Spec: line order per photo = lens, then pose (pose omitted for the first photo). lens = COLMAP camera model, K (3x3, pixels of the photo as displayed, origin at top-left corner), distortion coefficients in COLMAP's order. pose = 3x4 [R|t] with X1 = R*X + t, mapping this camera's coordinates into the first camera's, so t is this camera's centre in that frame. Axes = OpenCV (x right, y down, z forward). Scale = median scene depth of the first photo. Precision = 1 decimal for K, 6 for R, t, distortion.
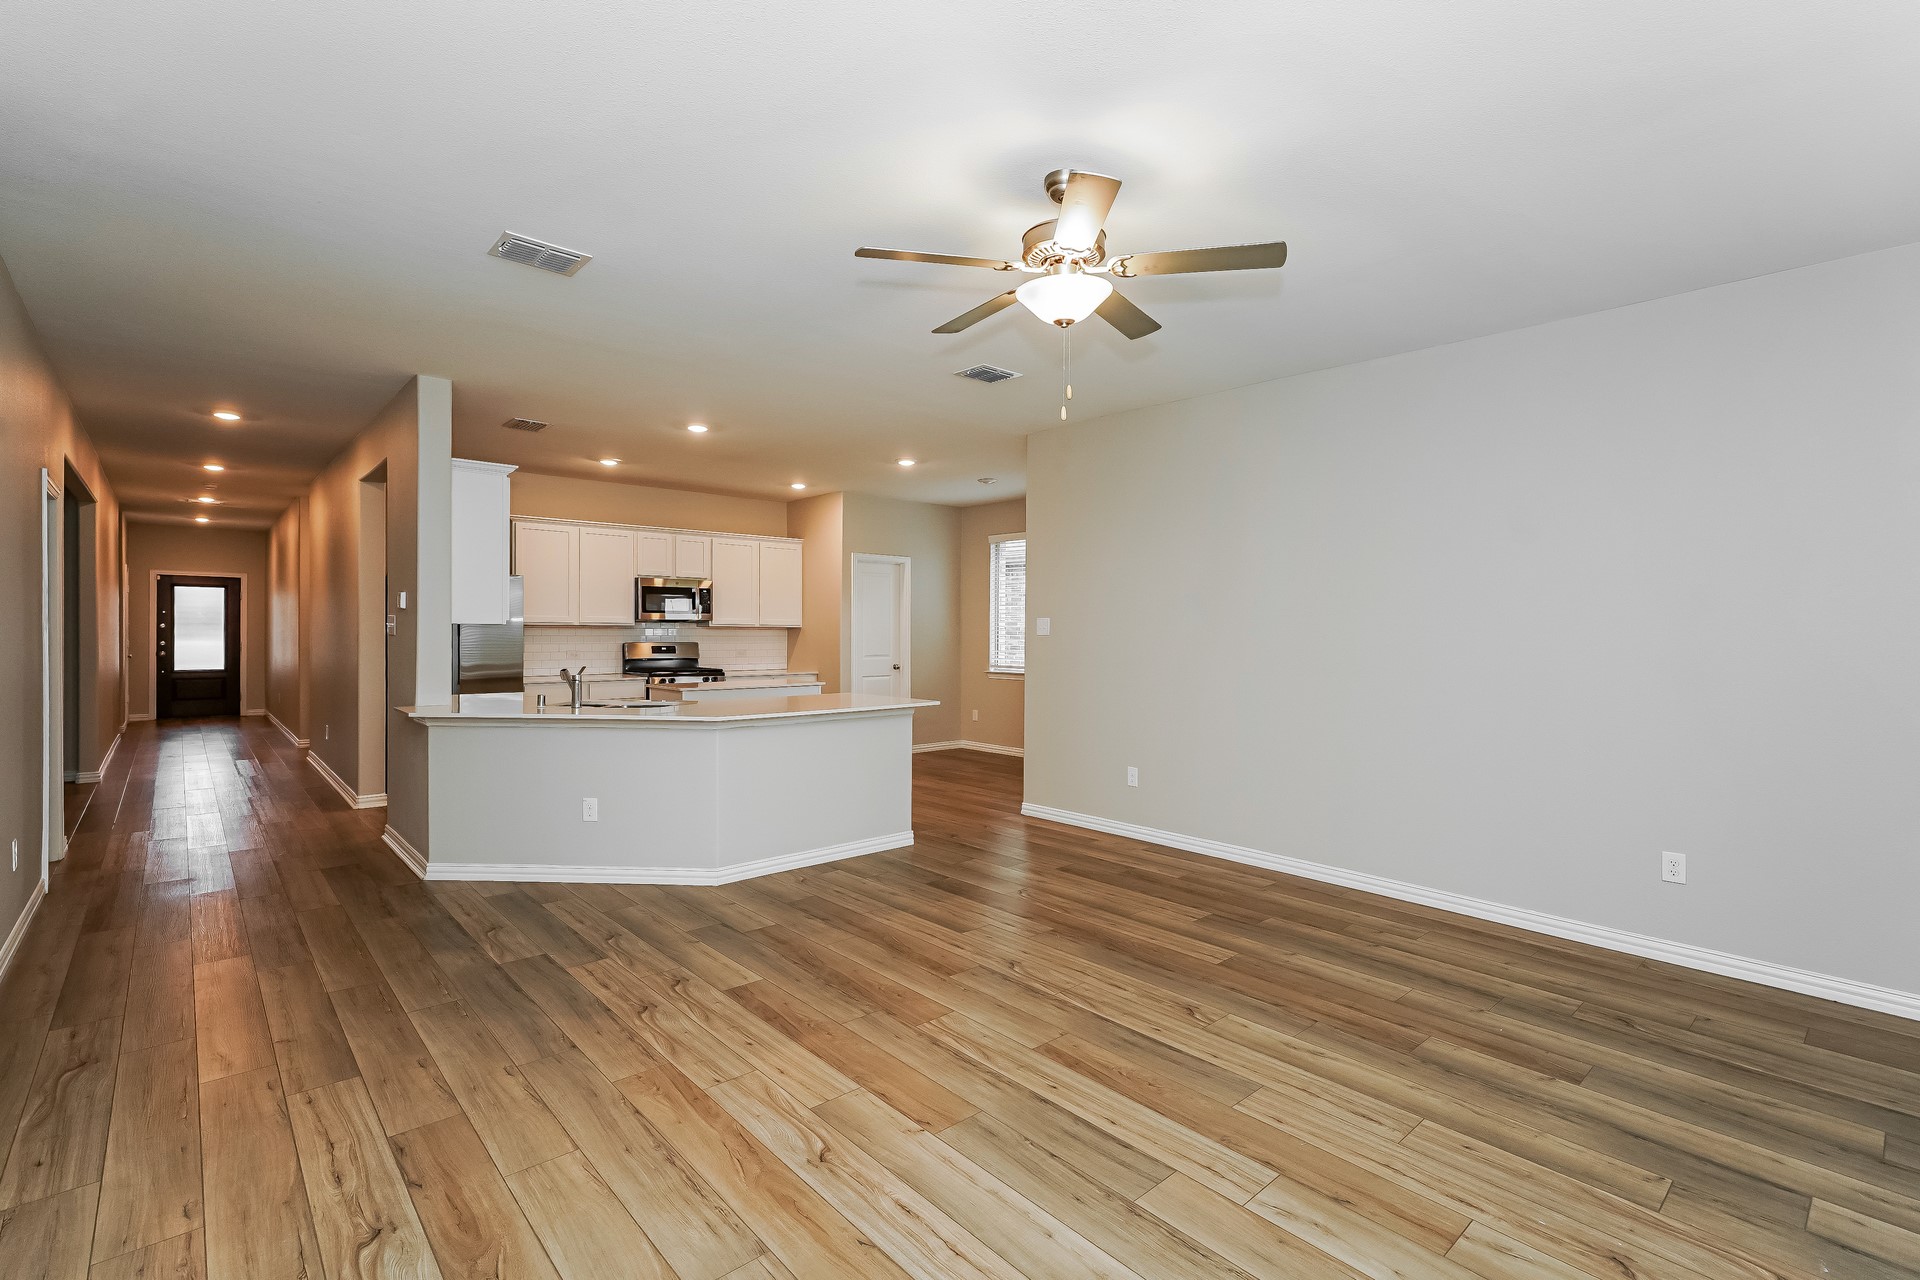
lens RADIAL K [[861.5, 0, 957.4], [0, 861.5, 632.9], [0, 0, 1]] dist [-0.000608, 0.000422]
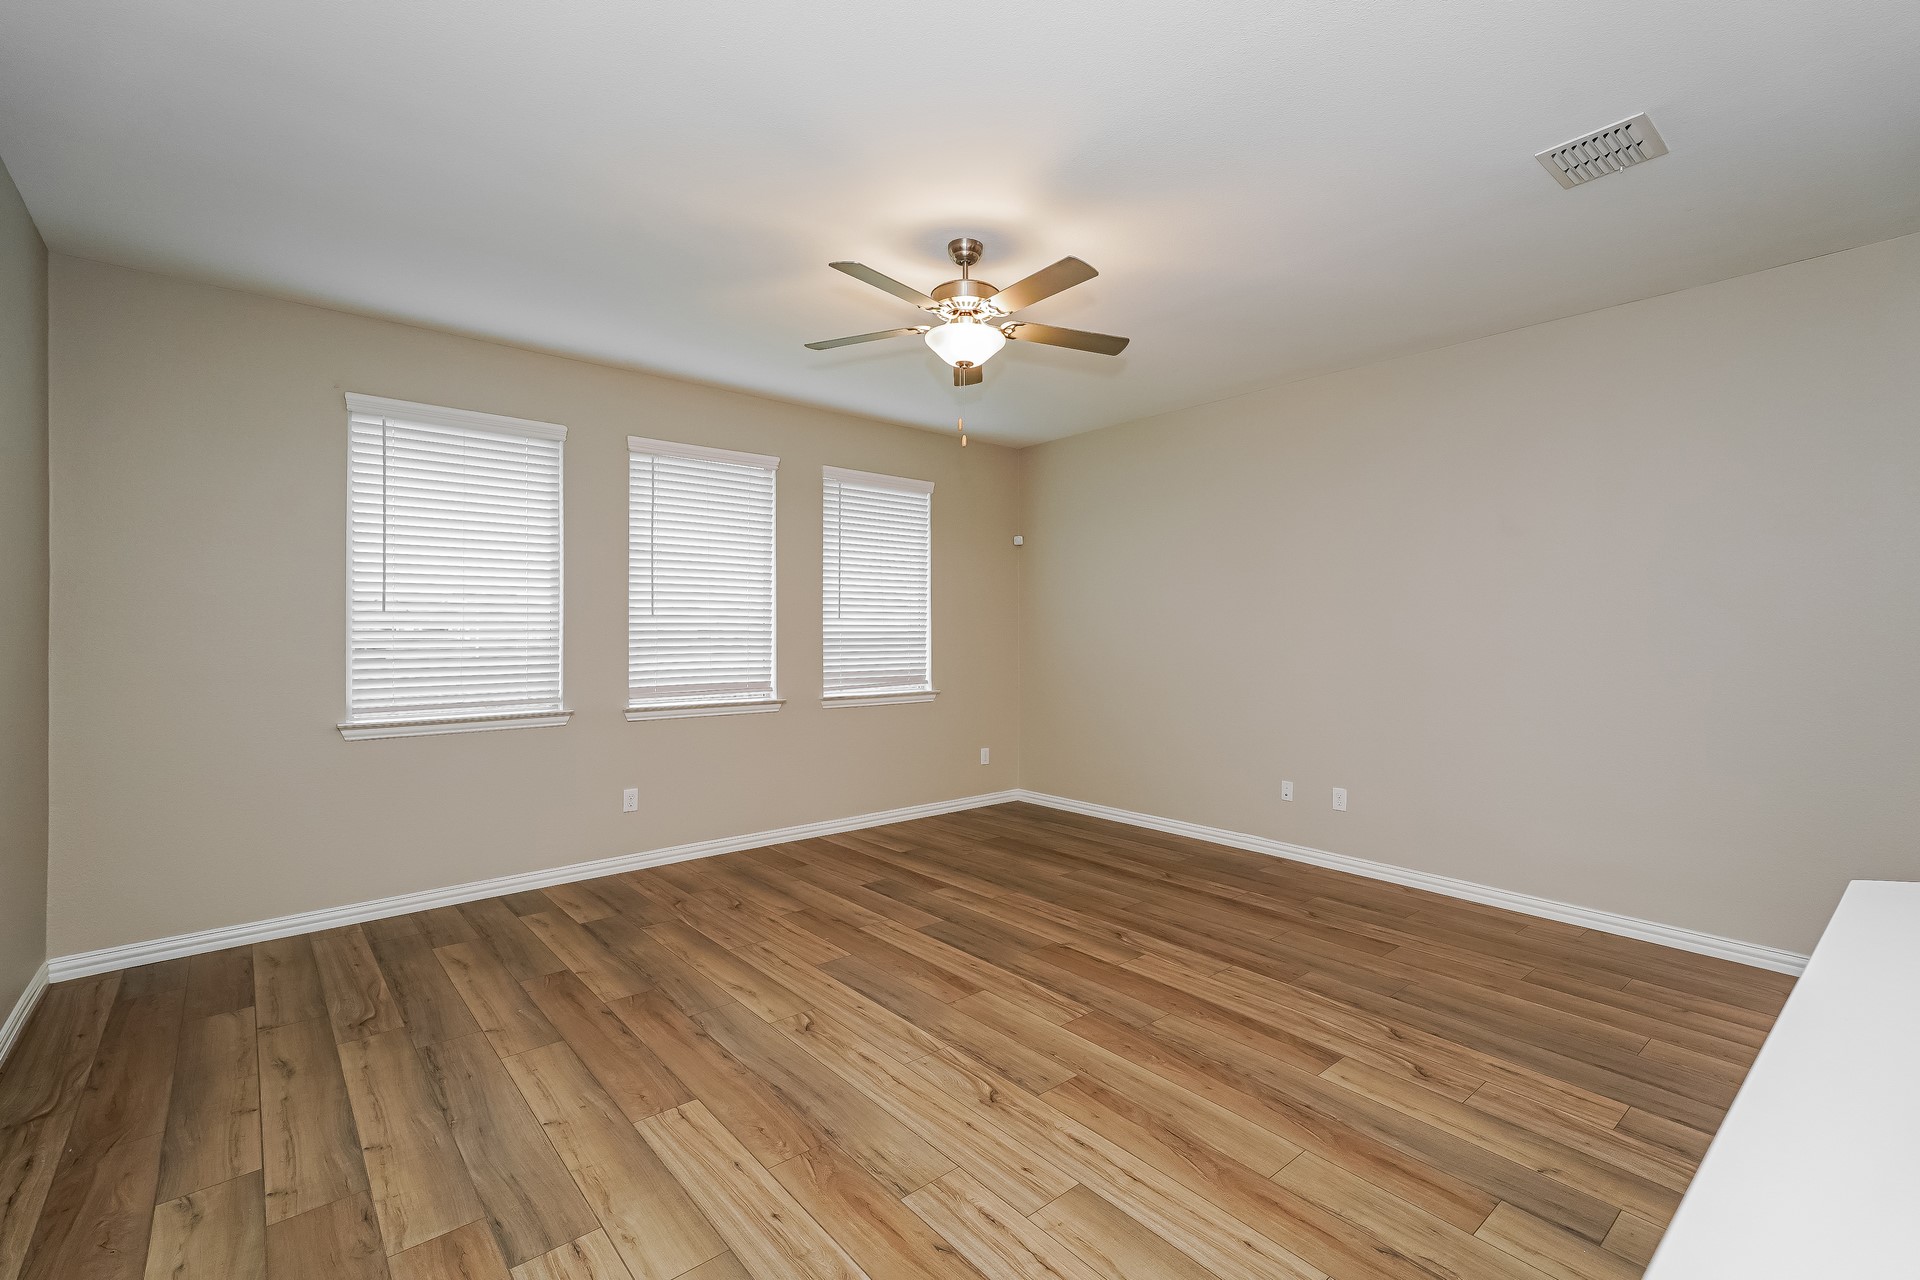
lens RADIAL K [[861.5, 0, 957.4], [0, 861.5, 632.9], [0, 0, 1]] dist [-0.000608, 0.000422]
pose [[-0.999625, -0.007779, 0.026238, 0.089867], [-0.007680, 0.999963, 0.003878, 0.005918], [-0.026267, 0.003675, -0.999648, 1.991517]]
